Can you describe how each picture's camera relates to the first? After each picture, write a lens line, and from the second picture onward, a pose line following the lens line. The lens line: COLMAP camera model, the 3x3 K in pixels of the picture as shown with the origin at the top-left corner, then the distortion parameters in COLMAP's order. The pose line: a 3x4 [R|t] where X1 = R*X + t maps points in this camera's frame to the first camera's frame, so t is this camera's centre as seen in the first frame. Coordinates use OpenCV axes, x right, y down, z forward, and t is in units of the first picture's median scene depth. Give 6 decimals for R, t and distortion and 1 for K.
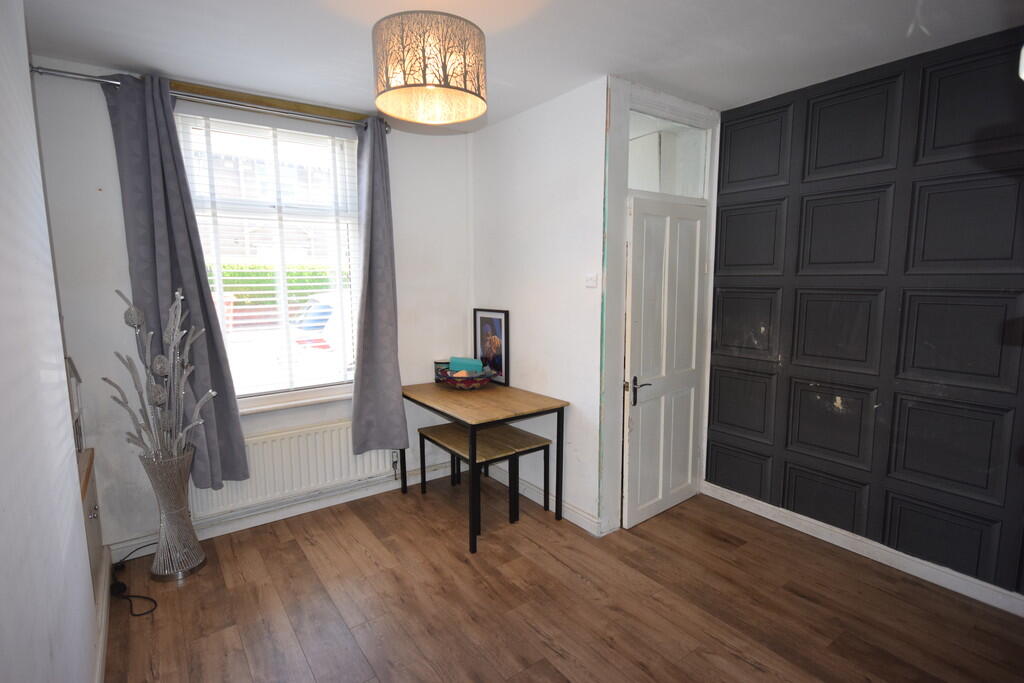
lens RADIAL K [[509.4, 0, 512.0], [0, 509.4, 341.5], [0, 0, 1]] dist [0.000358, 0.000083]
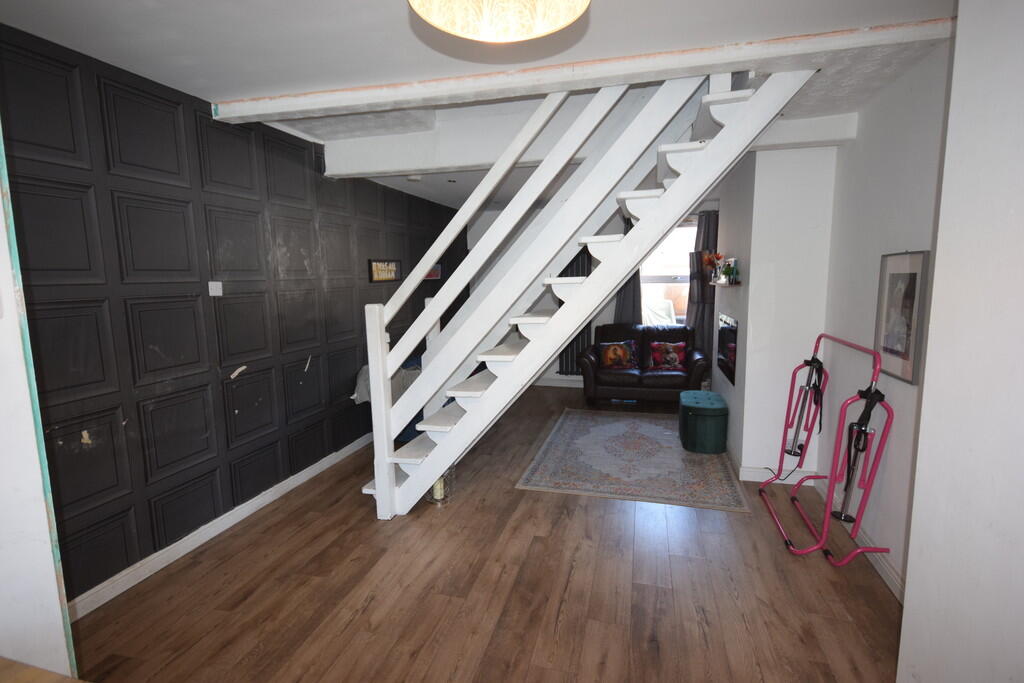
lens RADIAL K [[489.5, 0, 512.0], [0, 489.5, 341.5], [0, 0, 1]] dist [0.035313, -0.000060]
pose [[-0.629093, -0.087194, 0.772424, -0.469116], [0.119145, 0.971131, 0.206661, -0.133522], [-0.768145, 0.222040, -0.600543, 1.030256]]
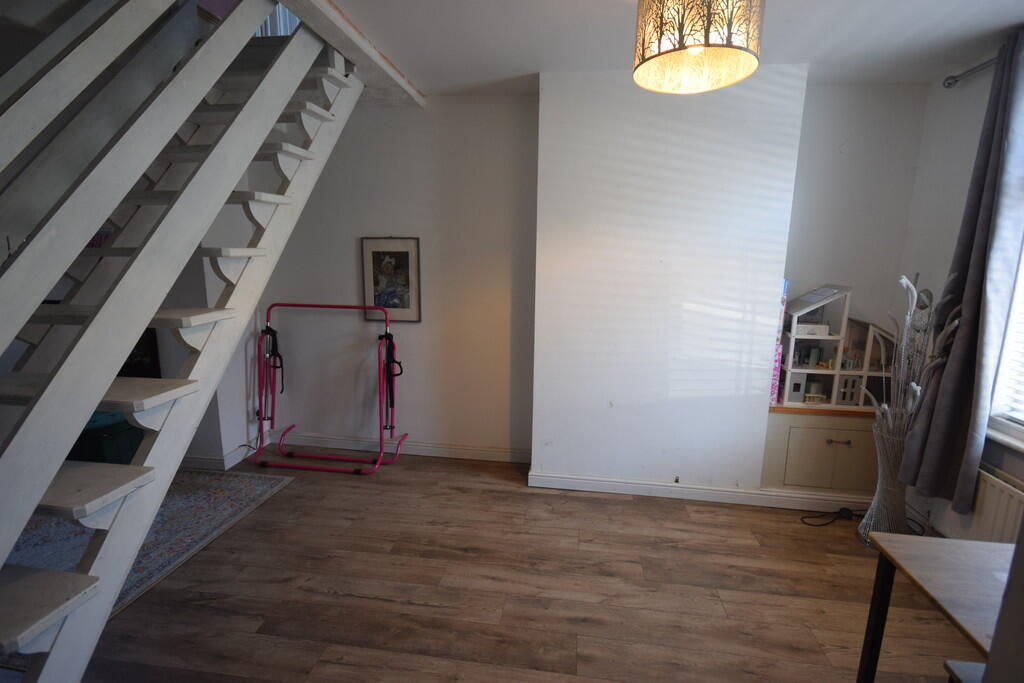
lens RADIAL K [[489.5, 0, 512.0], [0, 489.5, 341.5], [0, 0, 1]] dist [0.035313, -0.000060]
pose [[-0.699028, 0.118403, -0.705224, 0.559865], [-0.107551, 0.957571, 0.267377, -0.138348], [0.706960, 0.262751, -0.656635, 1.077526]]
